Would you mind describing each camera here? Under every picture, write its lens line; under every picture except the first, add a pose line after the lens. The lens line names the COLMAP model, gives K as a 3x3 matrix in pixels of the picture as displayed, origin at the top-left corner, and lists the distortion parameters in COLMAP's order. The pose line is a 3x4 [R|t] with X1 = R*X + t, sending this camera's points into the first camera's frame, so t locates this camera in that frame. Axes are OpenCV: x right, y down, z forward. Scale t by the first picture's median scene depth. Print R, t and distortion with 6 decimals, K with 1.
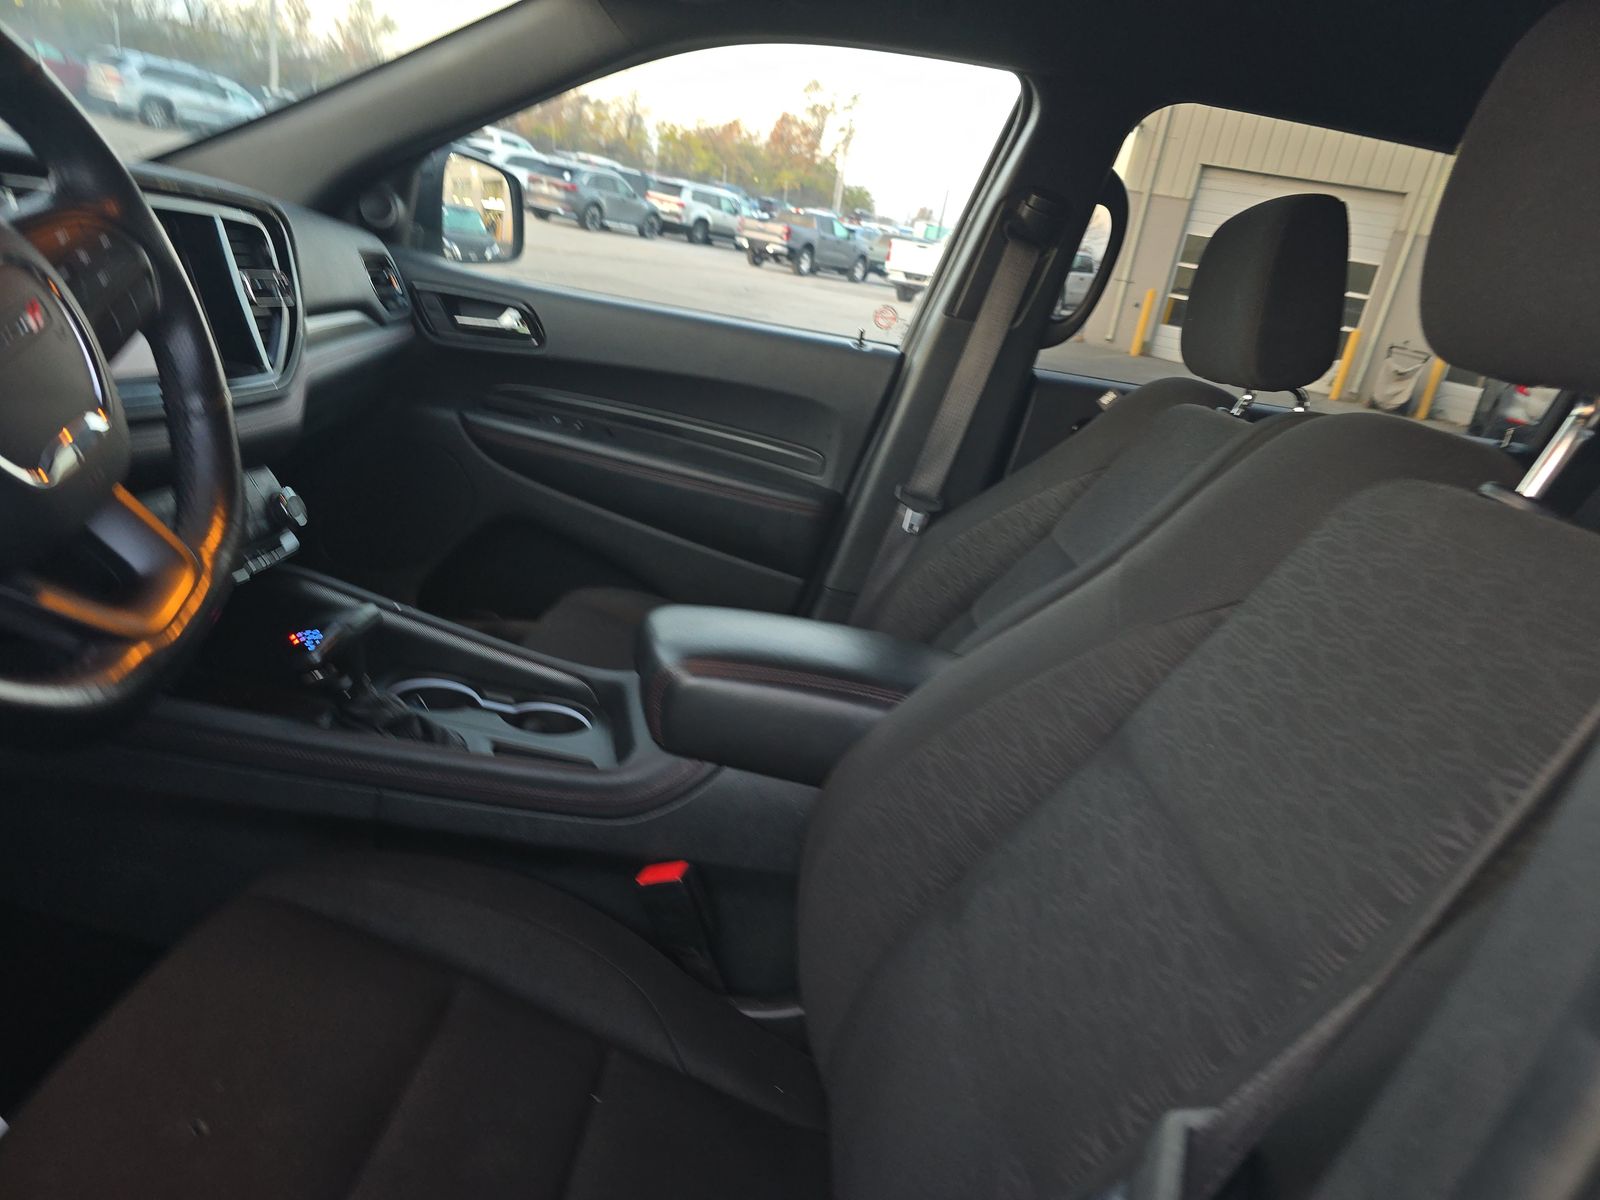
lens RADIAL K [[1079.2, 0, 798.6], [0, 1079.2, 606.2], [0, 0, 1]] dist [0.047633, -0.041502]
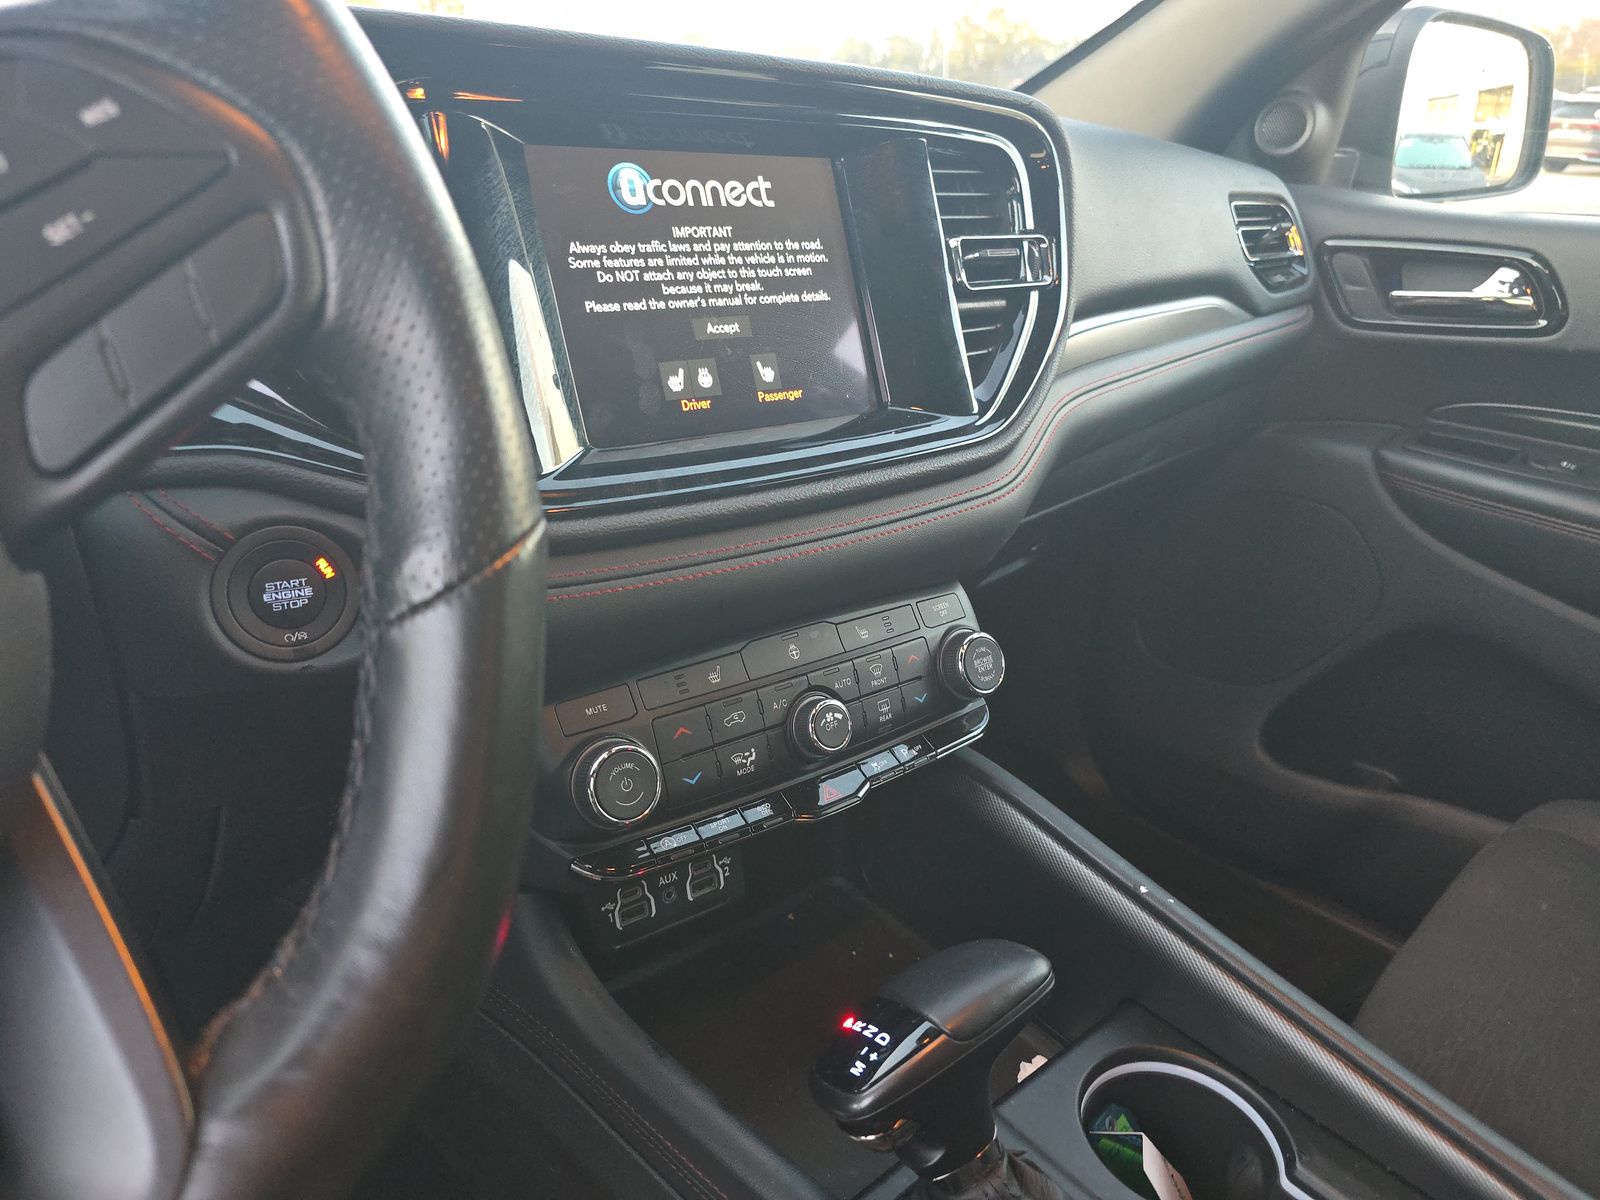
lens RADIAL K [[1079.2, 0, 795.7], [0, 1079.2, 589.8], [0, 0, 1]] dist [0.047633, -0.041502]
pose [[0.692856, 0.116337, -0.711629, -0.099592], [-0.119501, 0.991778, 0.045788, -0.093836], [0.711105, 0.053316, 0.701061, 0.366915]]
